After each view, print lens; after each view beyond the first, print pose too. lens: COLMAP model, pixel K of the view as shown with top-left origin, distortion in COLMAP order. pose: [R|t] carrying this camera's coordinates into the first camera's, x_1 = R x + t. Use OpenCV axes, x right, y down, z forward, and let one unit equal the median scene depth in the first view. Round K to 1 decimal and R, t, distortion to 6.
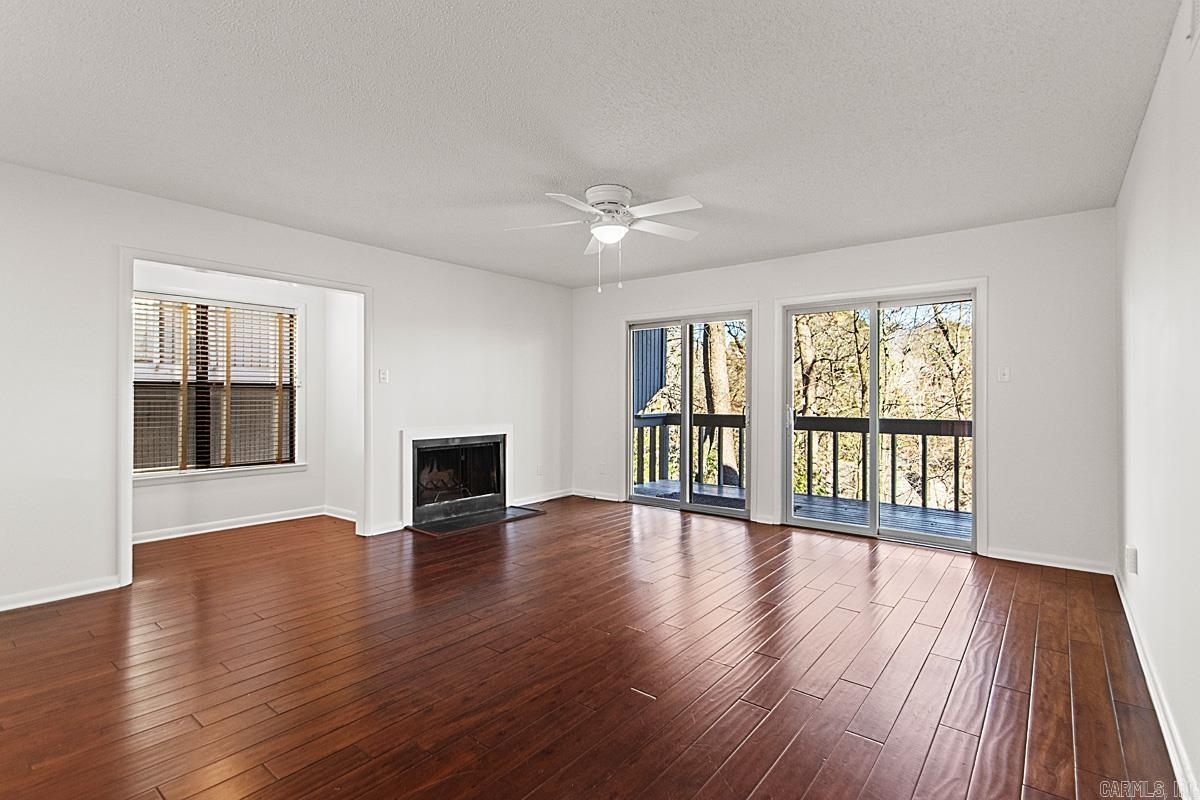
lens RADIAL K [[565.1, 0, 605.7], [0, 565.1, 391.8], [0, 0, 1]] dist [-0.002570, -0.000379]
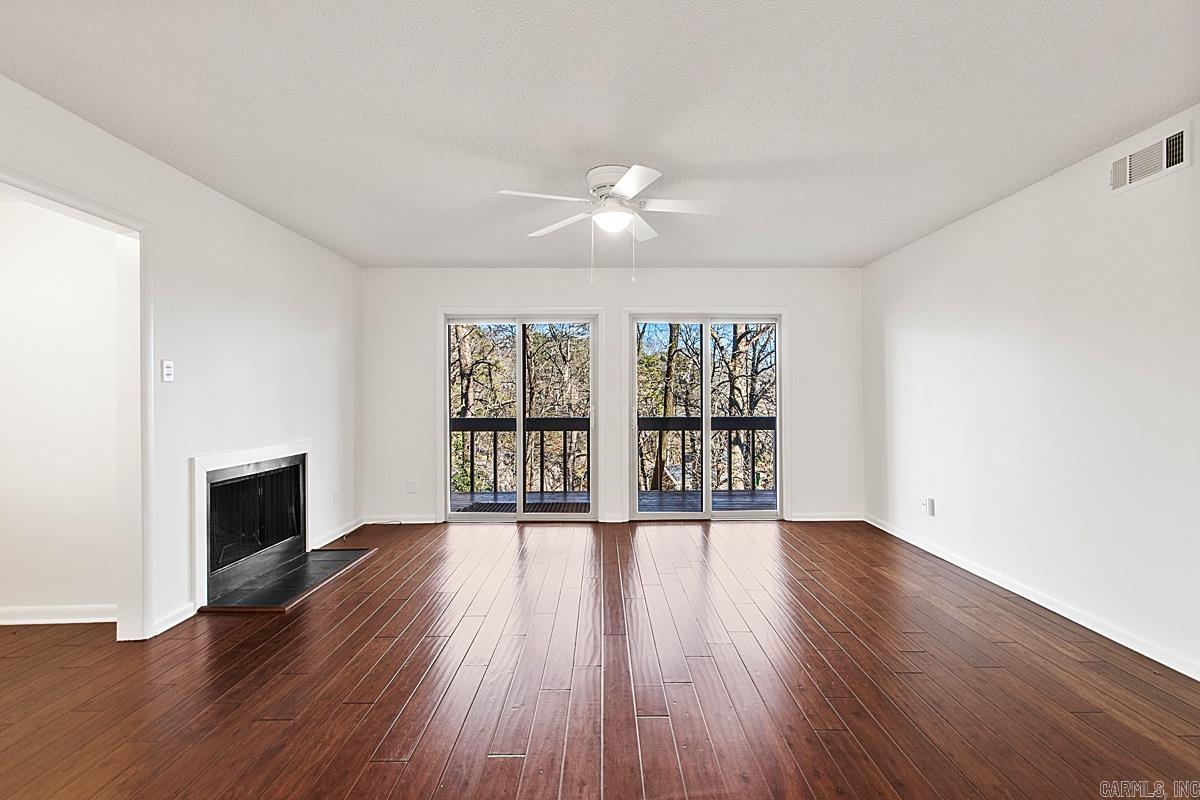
lens RADIAL K [[565.1, 0, 605.7], [0, 565.1, 391.8], [0, 0, 1]] dist [-0.002570, -0.000379]
pose [[0.772888, 0.000693, 0.634542, -0.374285], [0.001157, 0.999996, -0.002502, -0.003048], [-0.634541, 0.002668, 0.772885, 0.204820]]
